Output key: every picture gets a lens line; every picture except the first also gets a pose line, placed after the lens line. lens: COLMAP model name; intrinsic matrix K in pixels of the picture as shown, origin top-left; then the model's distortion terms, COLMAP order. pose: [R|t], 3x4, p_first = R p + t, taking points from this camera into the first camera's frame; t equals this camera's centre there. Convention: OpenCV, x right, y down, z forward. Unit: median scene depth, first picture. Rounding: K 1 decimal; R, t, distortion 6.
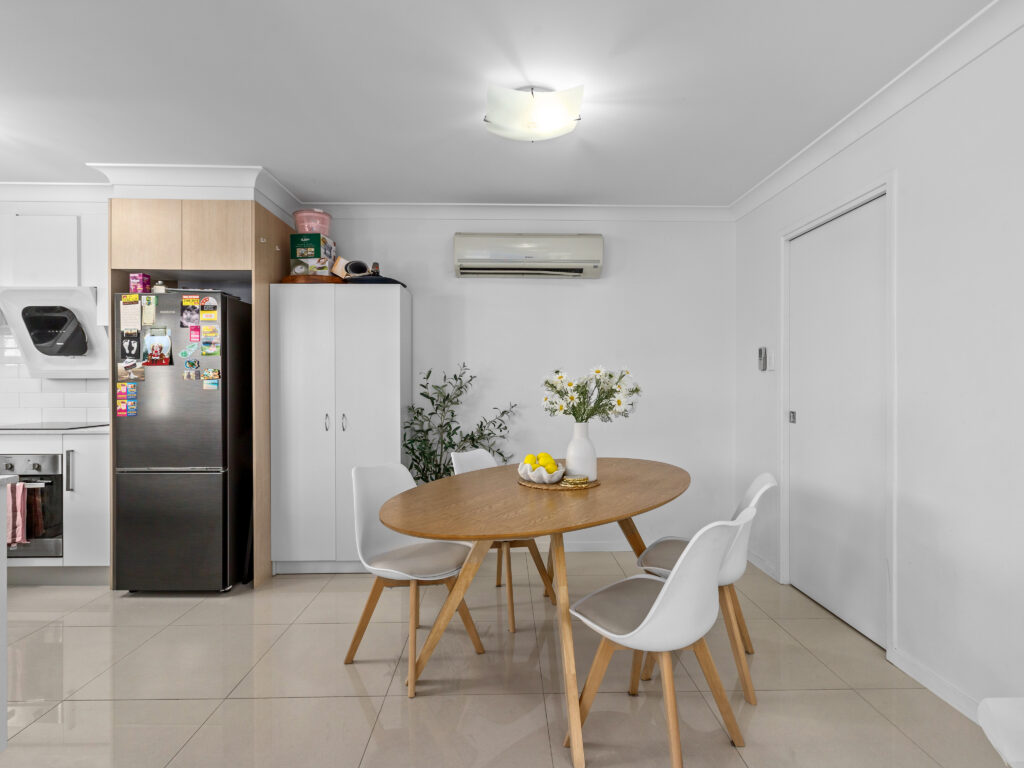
lens RADIAL K [[515.0, 0, 512.0], [0, 515.0, 384.0], [0, 0, 1]] dist [0.001302, 0.002037]
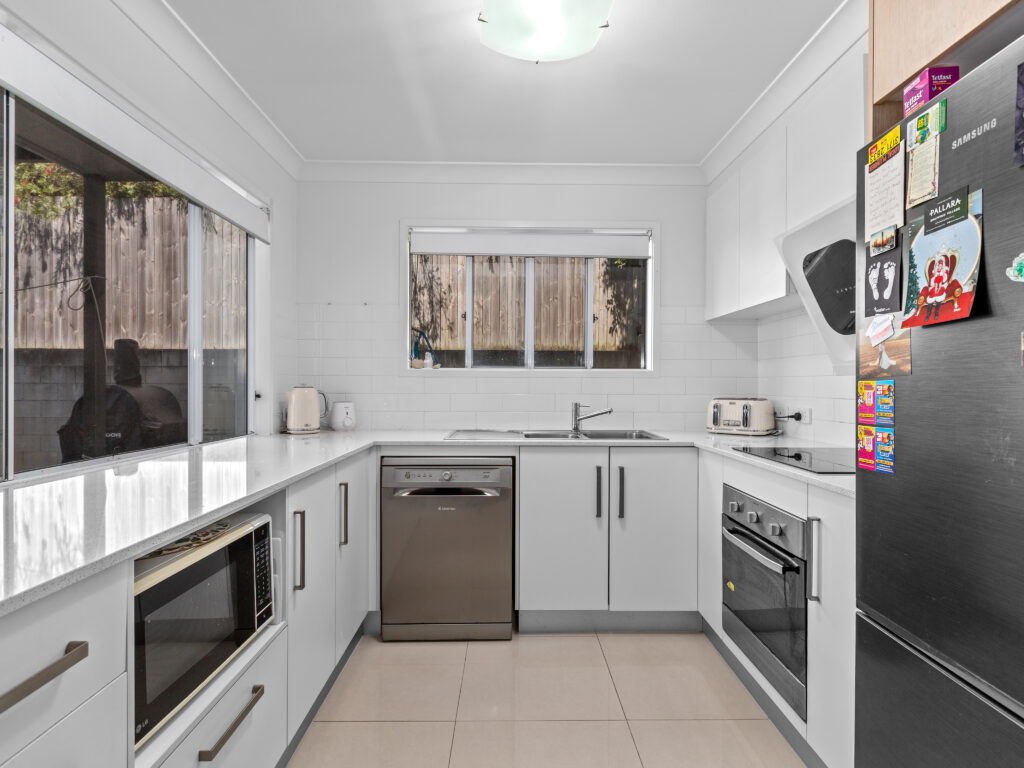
lens RADIAL K [[515.0, 0, 512.0], [0, 515.0, 384.0], [0, 0, 1]] dist [0.001302, 0.002037]
pose [[-0.005428, -0.000869, -0.999985, -0.355686], [-0.013238, 0.999912, -0.000797, 0.003964], [0.999898, 0.013234, -0.005439, 0.702125]]
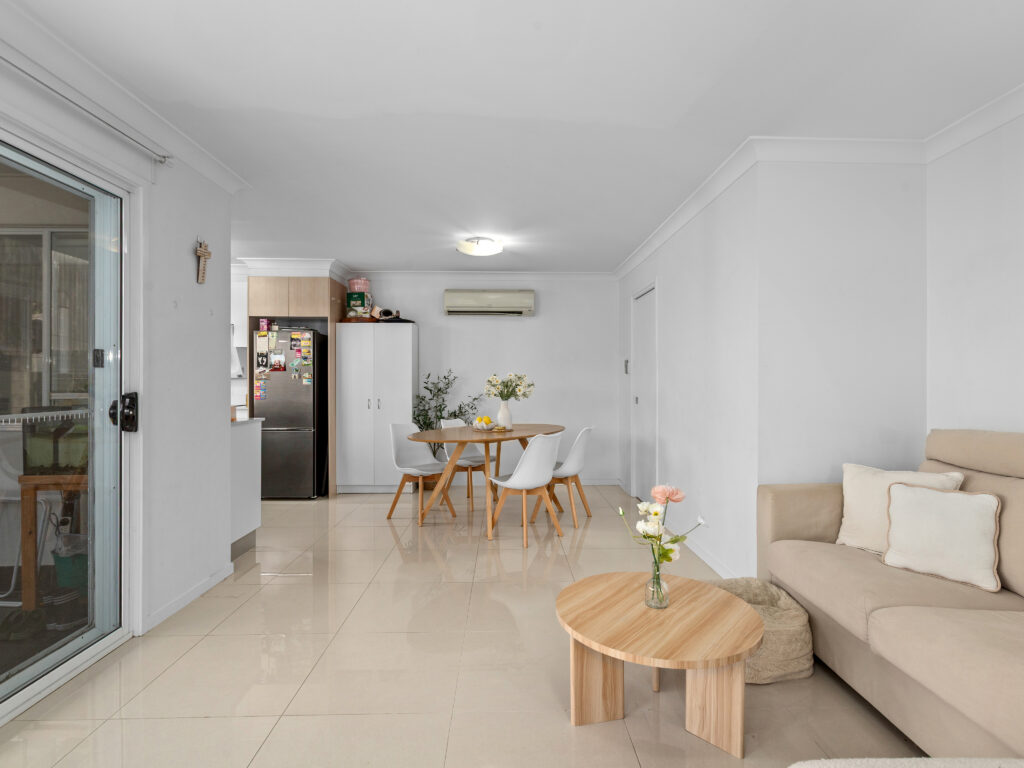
lens RADIAL K [[515.0, 0, 512.0], [0, 515.0, 384.0], [0, 0, 1]] dist [0.001302, 0.002037]
pose [[0.999994, 0.000369, -0.003483, 0.127717], [-0.000357, 0.999994, 0.003380, 0.002645], [0.003484, -0.003379, 0.999988, -0.747465]]
